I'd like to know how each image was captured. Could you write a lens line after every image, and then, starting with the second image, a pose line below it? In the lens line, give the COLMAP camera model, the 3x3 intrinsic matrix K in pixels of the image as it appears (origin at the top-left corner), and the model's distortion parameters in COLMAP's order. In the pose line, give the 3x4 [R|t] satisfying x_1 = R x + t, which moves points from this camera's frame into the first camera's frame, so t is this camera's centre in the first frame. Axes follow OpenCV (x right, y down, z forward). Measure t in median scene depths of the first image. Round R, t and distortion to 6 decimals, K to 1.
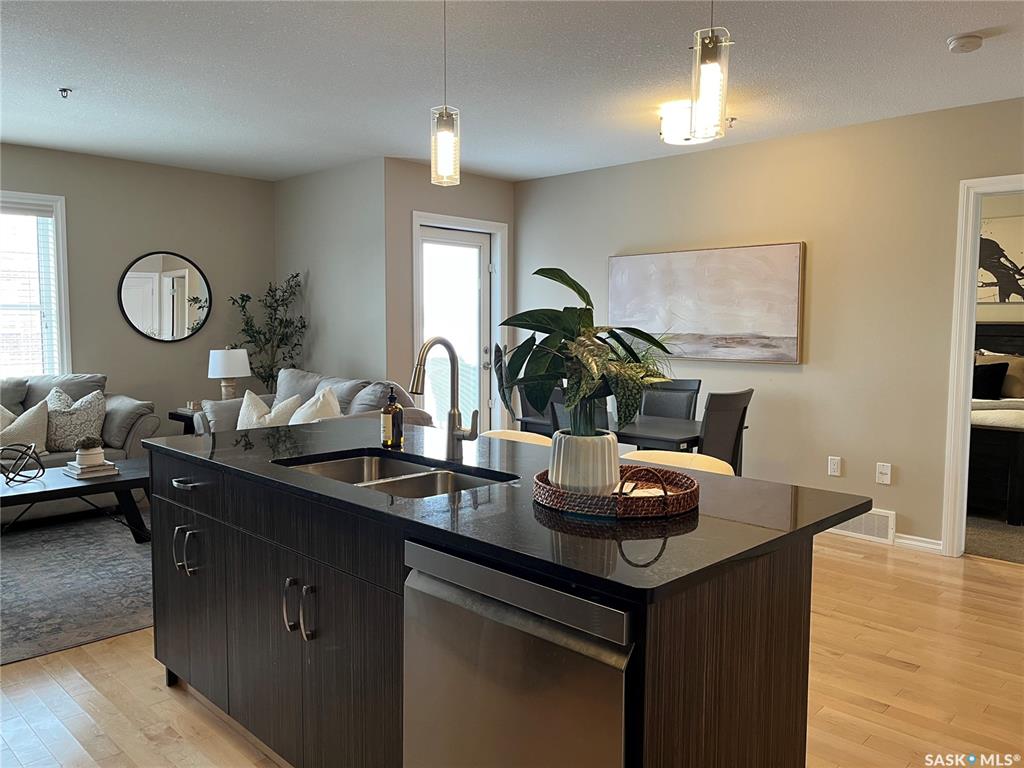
lens RADIAL K [[773.0, 0, 518.0], [0, 773.0, 390.8], [0, 0, 1]] dist [0.055728, -0.076753]
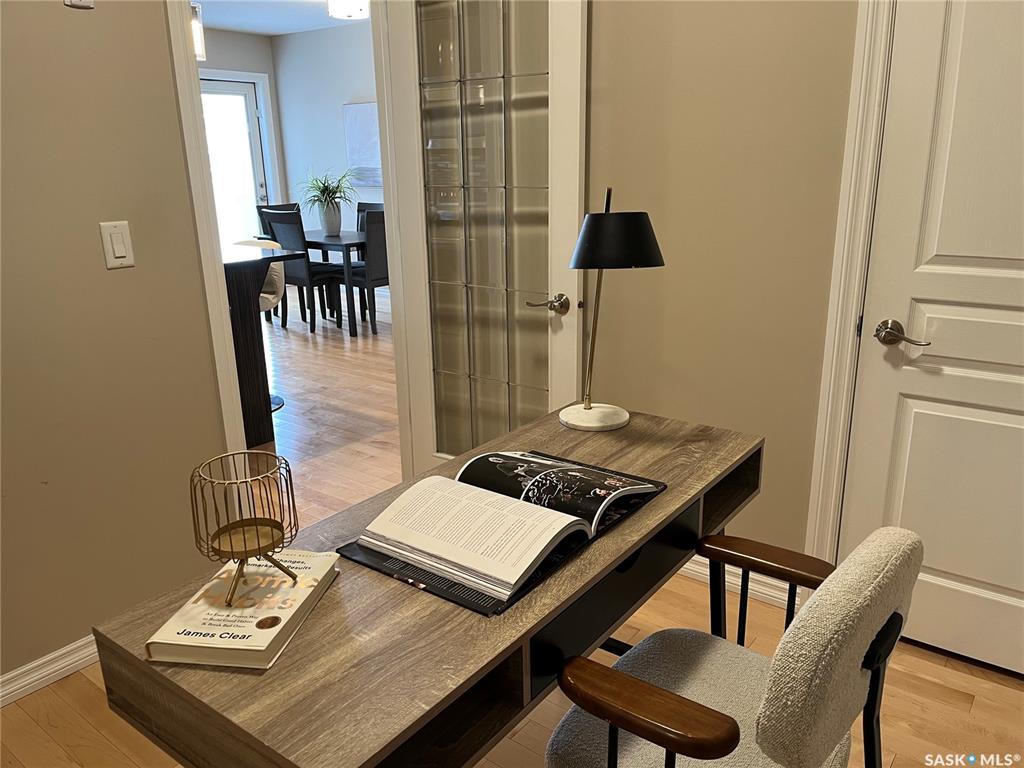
lens RADIAL K [[773.0, 0, 511.5], [0, 773.0, 380.6], [0, 0, 1]] dist [0.055728, -0.076753]
pose [[0.994113, -0.054523, 0.093629, 0.279664], [0.035294, 0.979979, 0.195946, 0.028985], [-0.102438, -0.191488, 0.976135, -0.366683]]
